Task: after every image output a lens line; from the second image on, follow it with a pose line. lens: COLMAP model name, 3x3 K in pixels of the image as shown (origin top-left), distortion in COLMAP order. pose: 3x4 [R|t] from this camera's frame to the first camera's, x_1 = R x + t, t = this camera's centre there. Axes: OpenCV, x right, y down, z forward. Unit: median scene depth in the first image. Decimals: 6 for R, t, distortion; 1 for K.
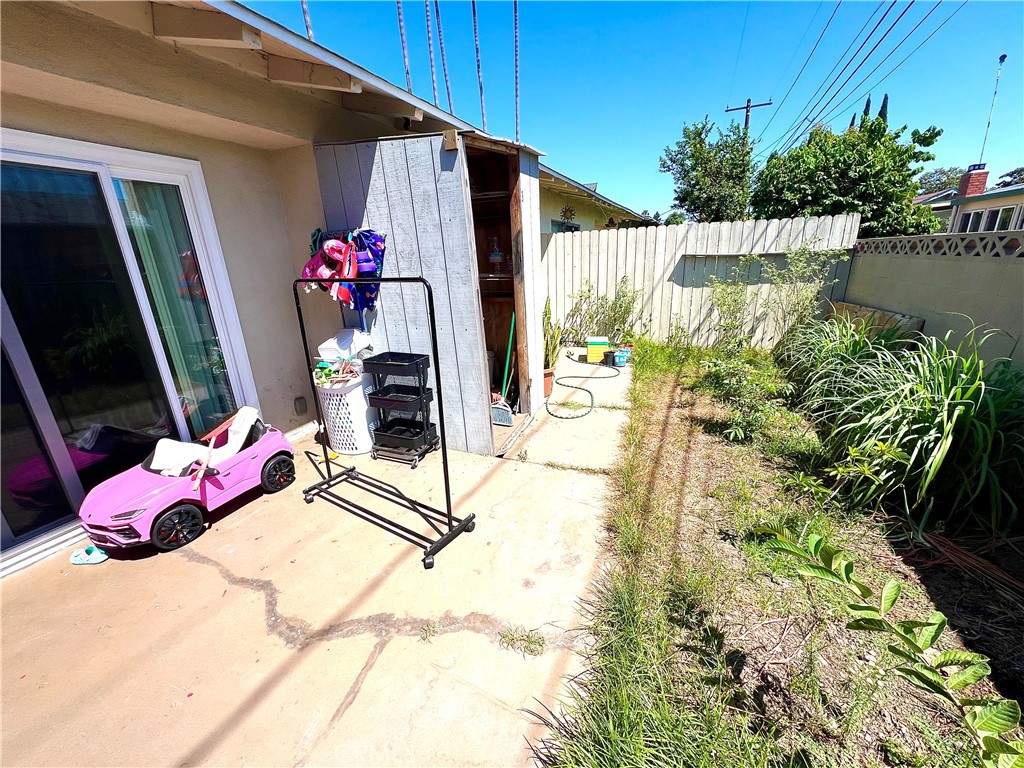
lens RADIAL K [[406.6, 0, 511.6], [0, 406.6, 384.0], [0, 0, 1]] dist [0.002728, 0.000276]
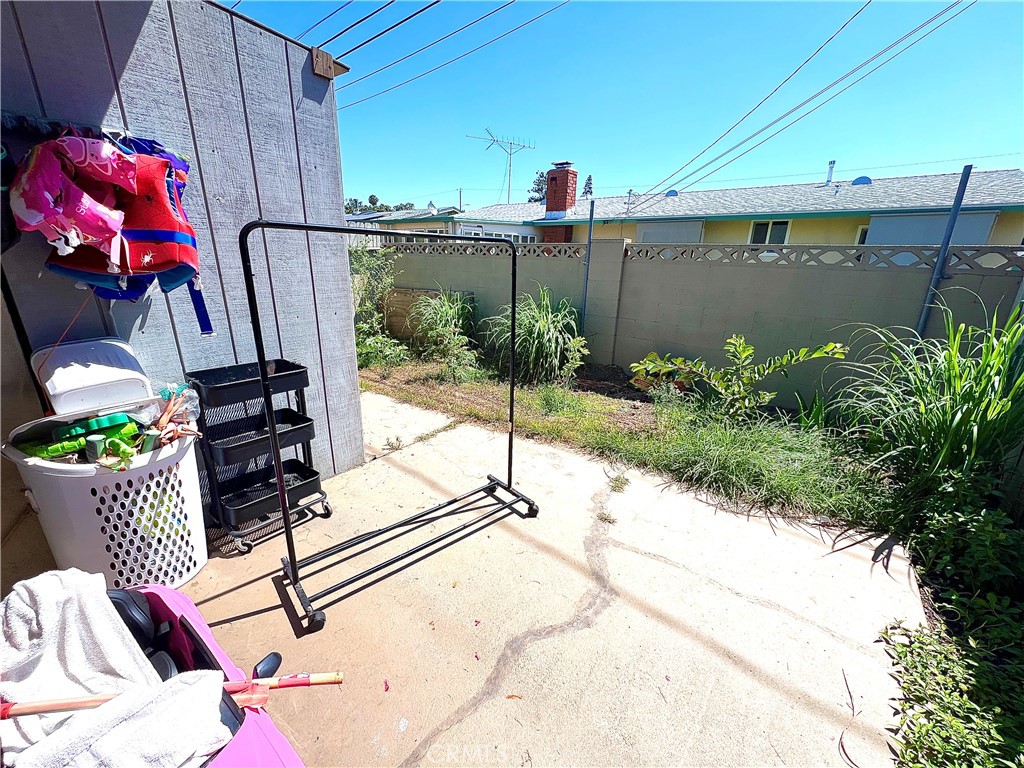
lens RADIAL K [[406.6, 0, 511.1], [0, 406.6, 383.1], [0, 0, 1]] dist [0.002728, 0.000276]
pose [[0.261204, -0.239548, 0.935088, -0.816980], [0.255816, 0.951259, 0.172233, -0.054966], [-0.930769, 0.194223, 0.309753, 0.478659]]
